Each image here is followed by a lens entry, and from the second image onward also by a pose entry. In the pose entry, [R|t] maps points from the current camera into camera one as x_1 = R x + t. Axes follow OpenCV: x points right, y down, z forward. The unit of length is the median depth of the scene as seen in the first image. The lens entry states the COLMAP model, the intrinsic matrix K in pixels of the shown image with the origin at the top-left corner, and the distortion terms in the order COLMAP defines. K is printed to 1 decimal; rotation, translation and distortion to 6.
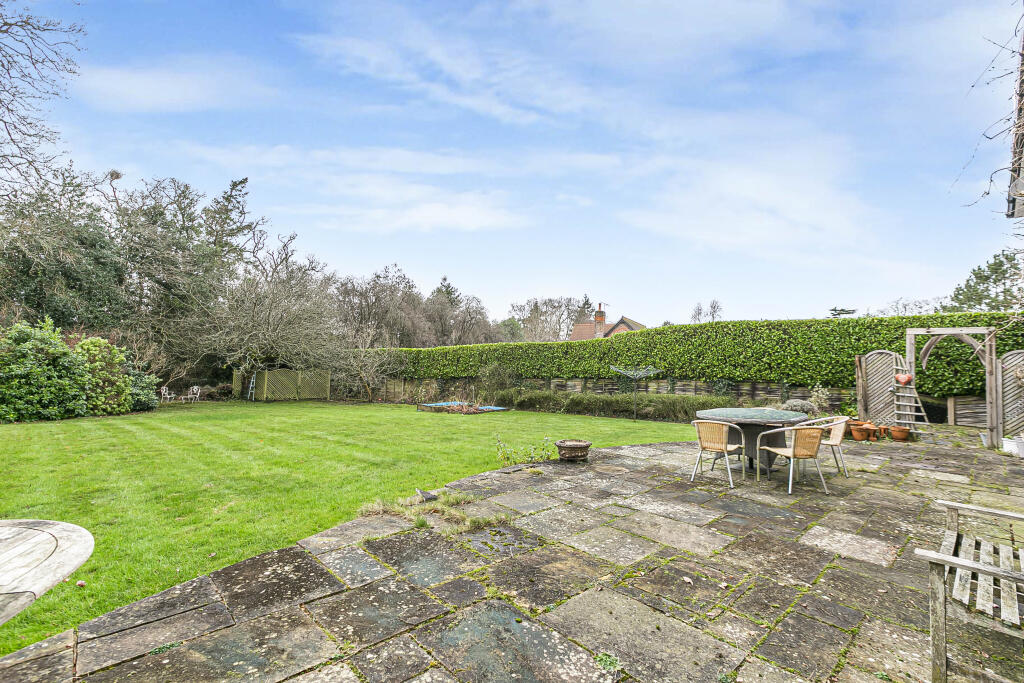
lens RADIAL K [[460.0, 0, 507.8], [0, 460.0, 324.5], [0, 0, 1]] dist [0.001319, 0.000002]
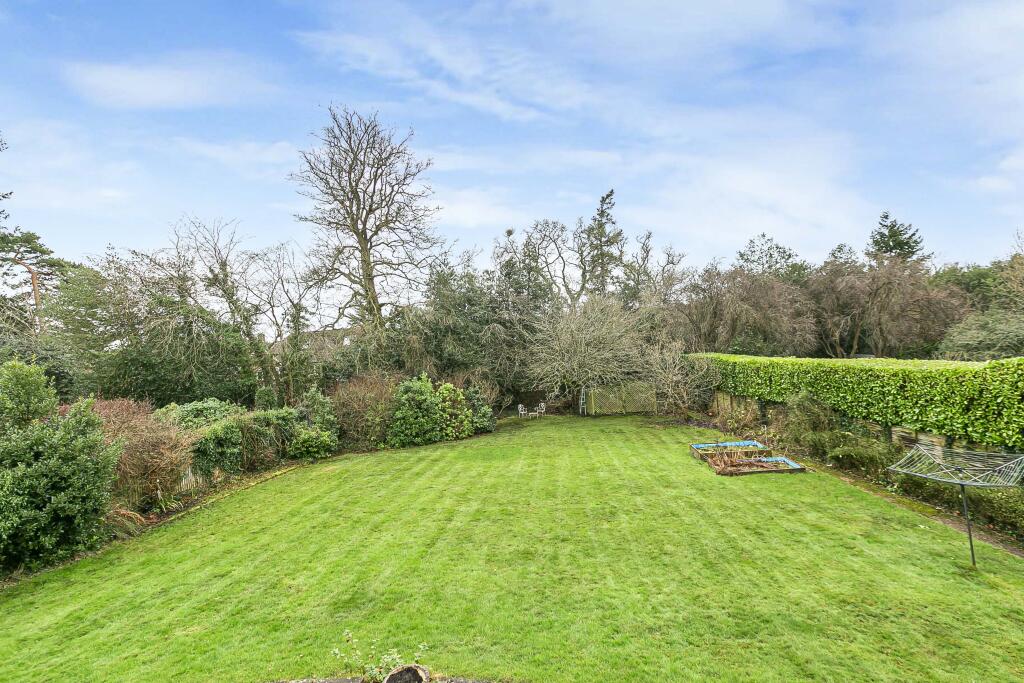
lens RADIAL K [[460.0, 0, 507.8], [0, 460.0, 324.5], [0, 0, 1]] dist [0.001319, 0.000002]
pose [[0.597610, -0.098491, -0.795715, 0.292146], [0.159179, 0.987246, -0.002649, -0.094302], [0.785828, -0.125078, 0.605665, 0.248432]]
